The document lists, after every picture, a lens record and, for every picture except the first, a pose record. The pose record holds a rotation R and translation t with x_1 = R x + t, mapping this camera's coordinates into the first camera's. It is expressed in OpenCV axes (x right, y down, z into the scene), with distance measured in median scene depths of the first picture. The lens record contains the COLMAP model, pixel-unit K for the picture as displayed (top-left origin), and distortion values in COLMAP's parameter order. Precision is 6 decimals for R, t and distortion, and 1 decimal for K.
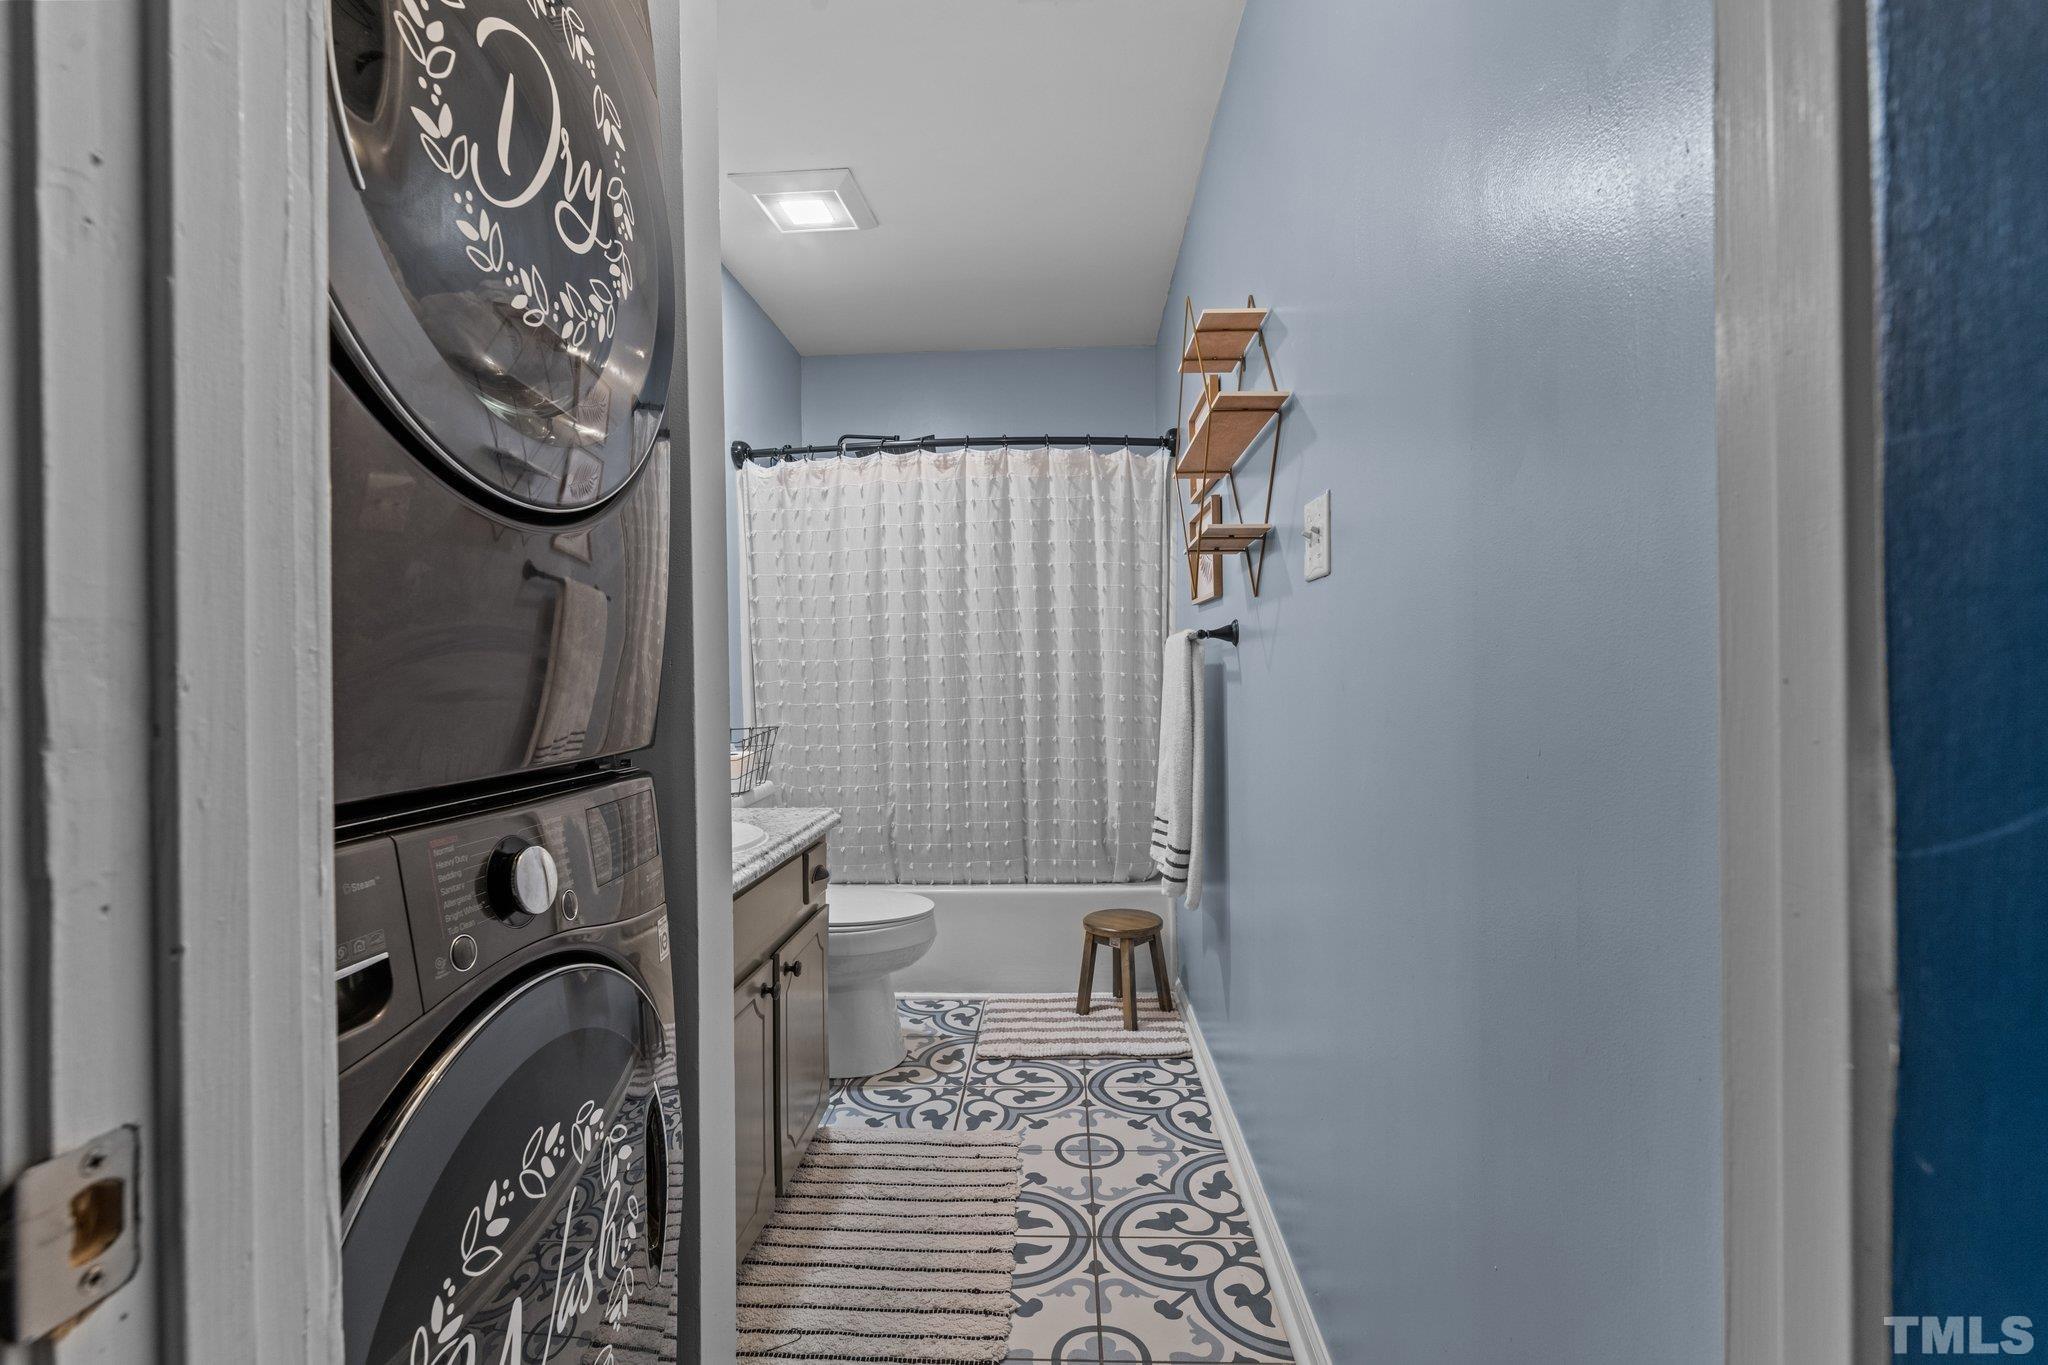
lens RADIAL K [[929.6, 0, 1024.0], [0, 929.6, 682.5], [0, 0, 1]] dist [0.000305, 0.000015]
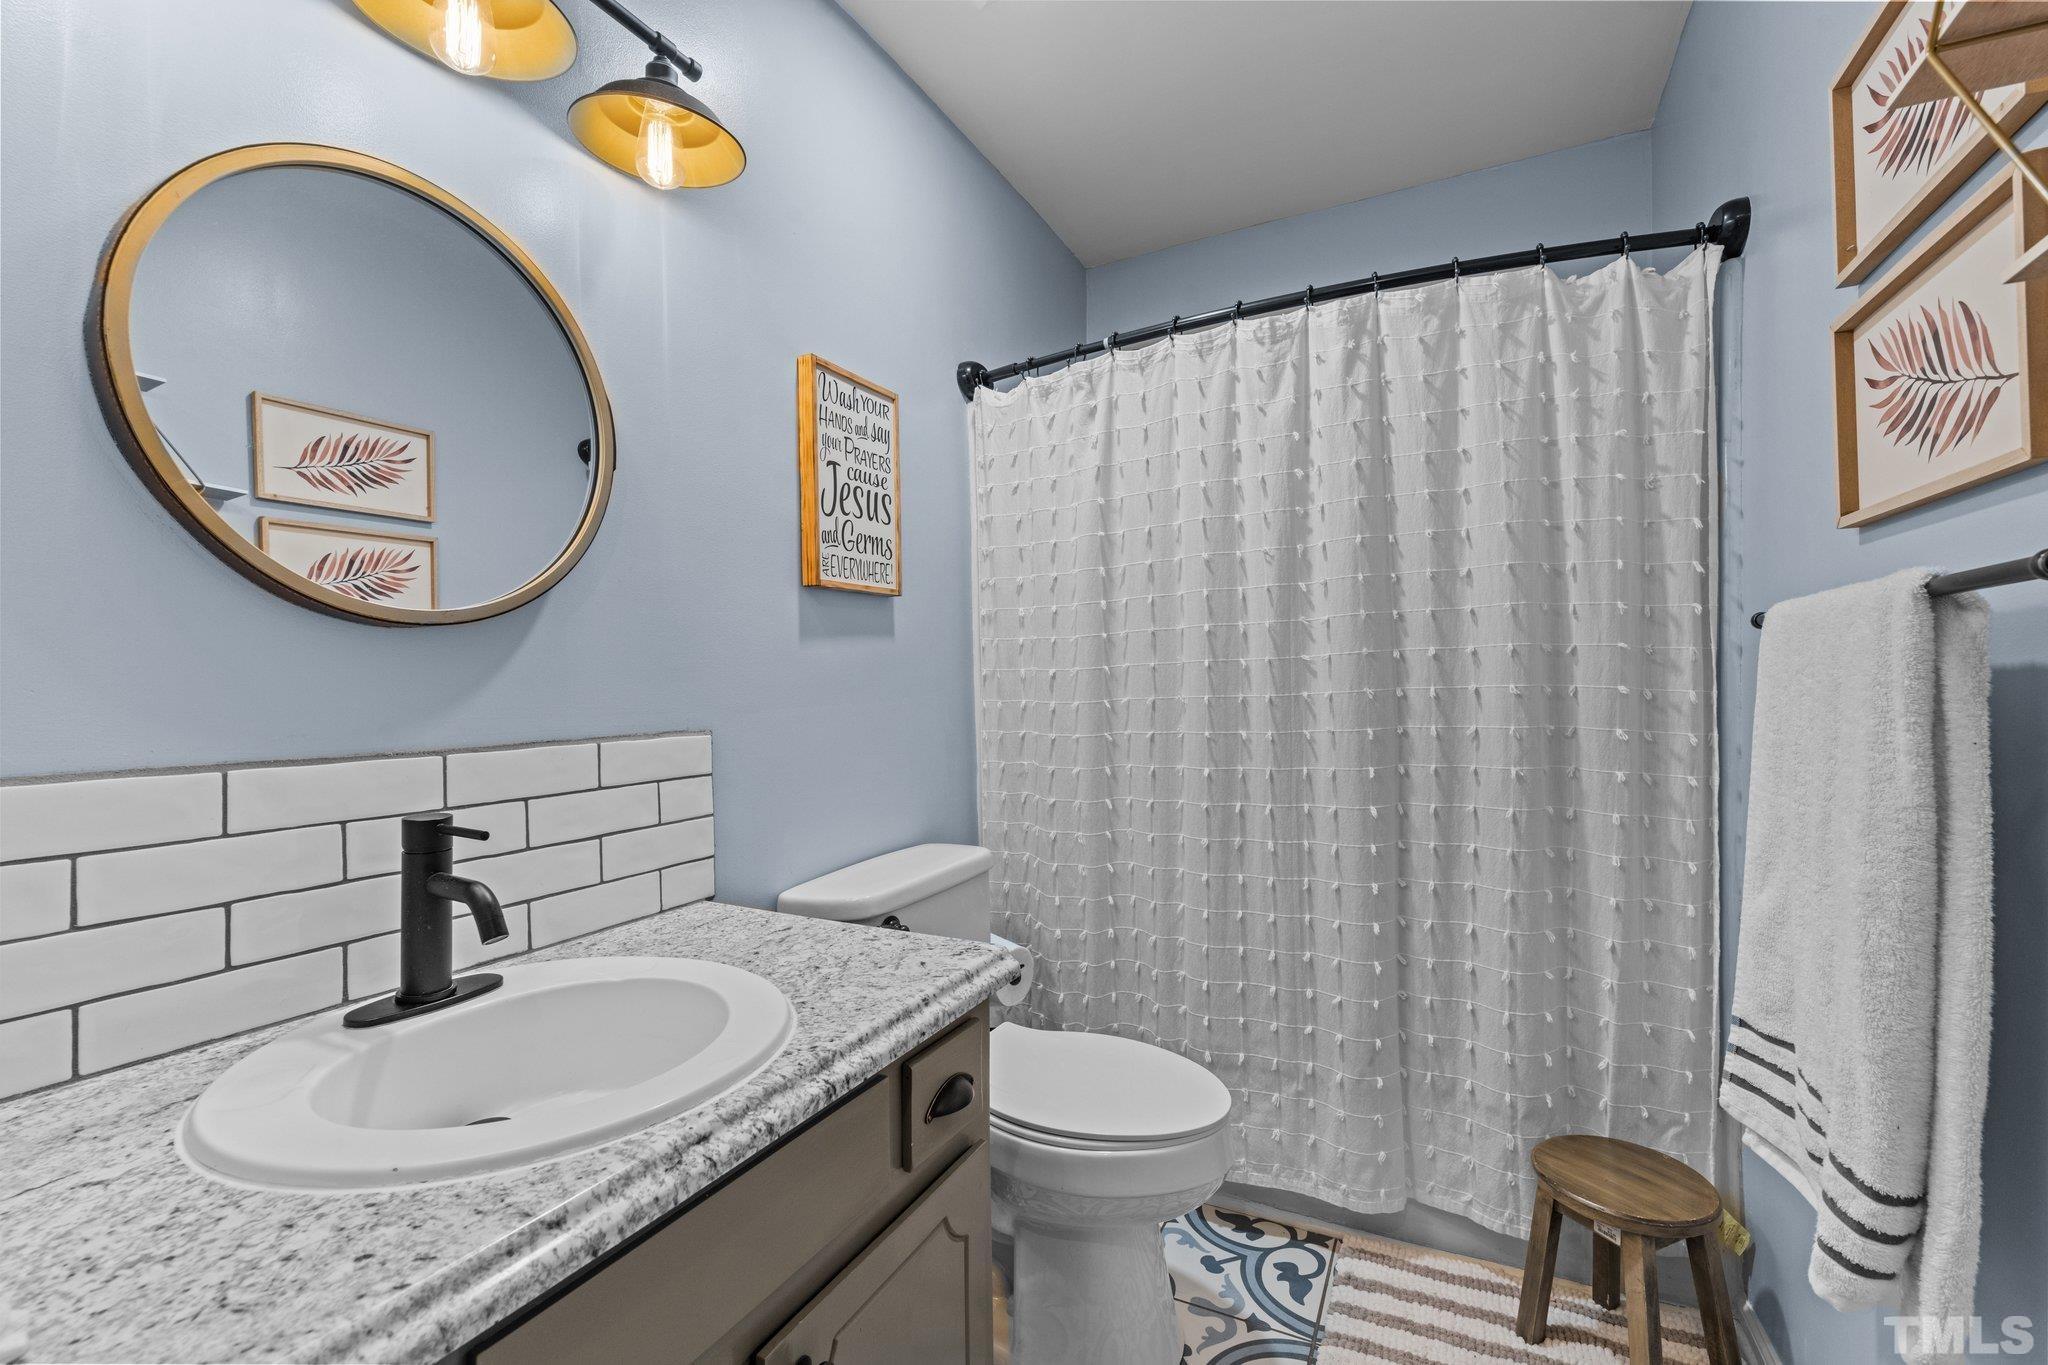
lens RADIAL K [[875.4, 0, 1016.3], [0, 875.4, 687.2], [0, 0, 1]] dist [-0.000797, -0.000390]
pose [[0.910251, 0.001339, -0.414055, 0.002869], [-0.005161, 0.999954, -0.008110, -0.005041], [0.414025, 0.009519, 0.910216, 0.423057]]
